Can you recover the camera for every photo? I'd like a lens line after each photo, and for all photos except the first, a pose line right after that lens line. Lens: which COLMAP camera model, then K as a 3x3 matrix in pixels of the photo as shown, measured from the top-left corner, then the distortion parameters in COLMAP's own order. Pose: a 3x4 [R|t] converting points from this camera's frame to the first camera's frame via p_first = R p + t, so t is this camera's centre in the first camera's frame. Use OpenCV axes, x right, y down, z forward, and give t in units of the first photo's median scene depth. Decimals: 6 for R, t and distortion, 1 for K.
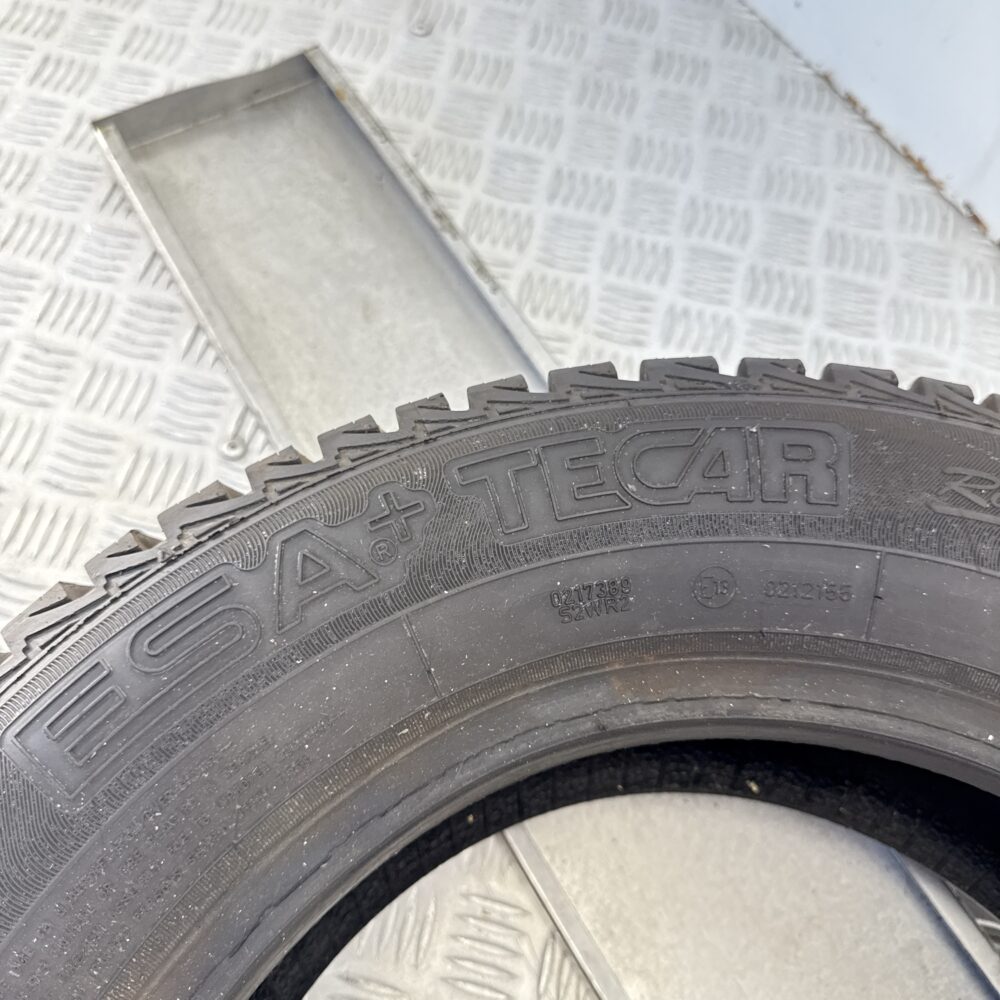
lens RADIAL K [[920.4, 0, 500.0], [0, 920.4, 500.0], [0, 0, 1]] dist [0.153503, -0.362617]
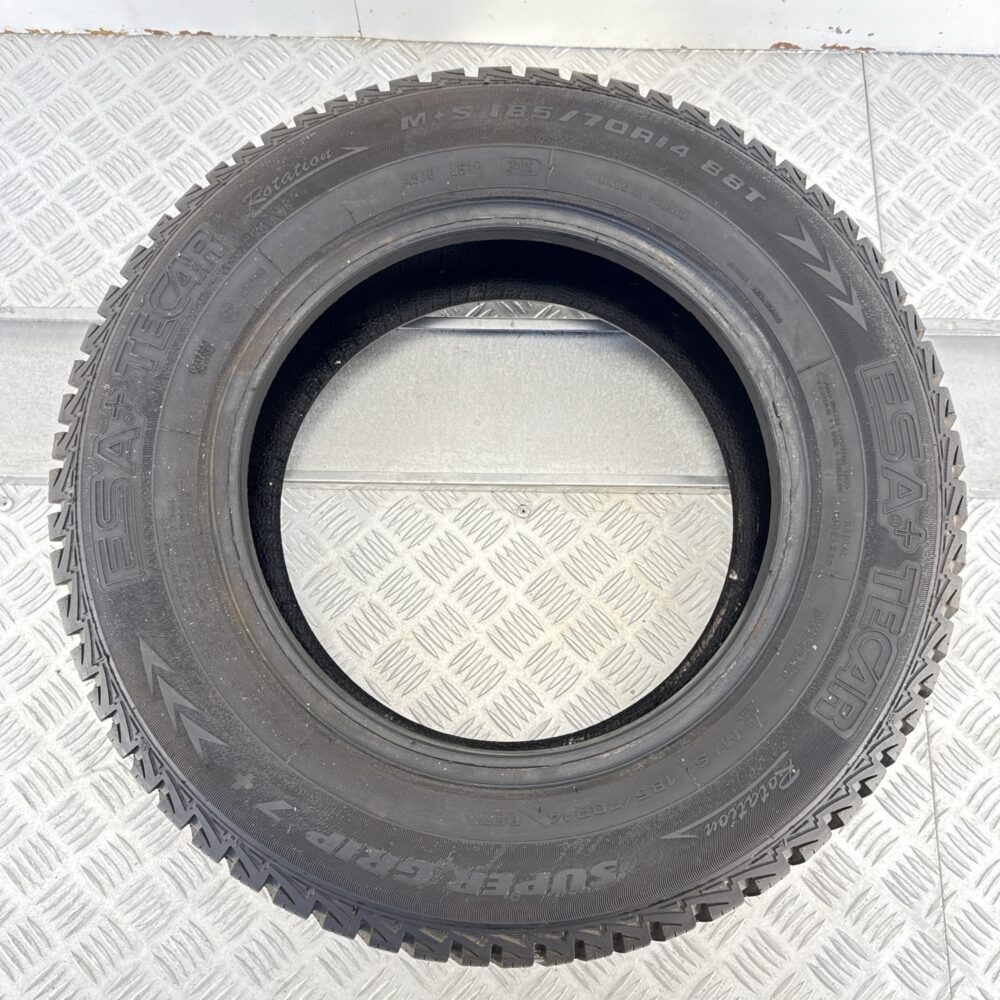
lens RADIAL K [[935.4, 0, 500.0], [0, 935.4, 500.0], [0, 0, 1]] dist [0.077910, -0.144598]
pose [[0.529667, -0.829656, 0.176420, -0.209437], [0.764289, 0.557030, 0.324932, 0.105996], [-0.367853, -0.037270, 0.929137, -1.432404]]
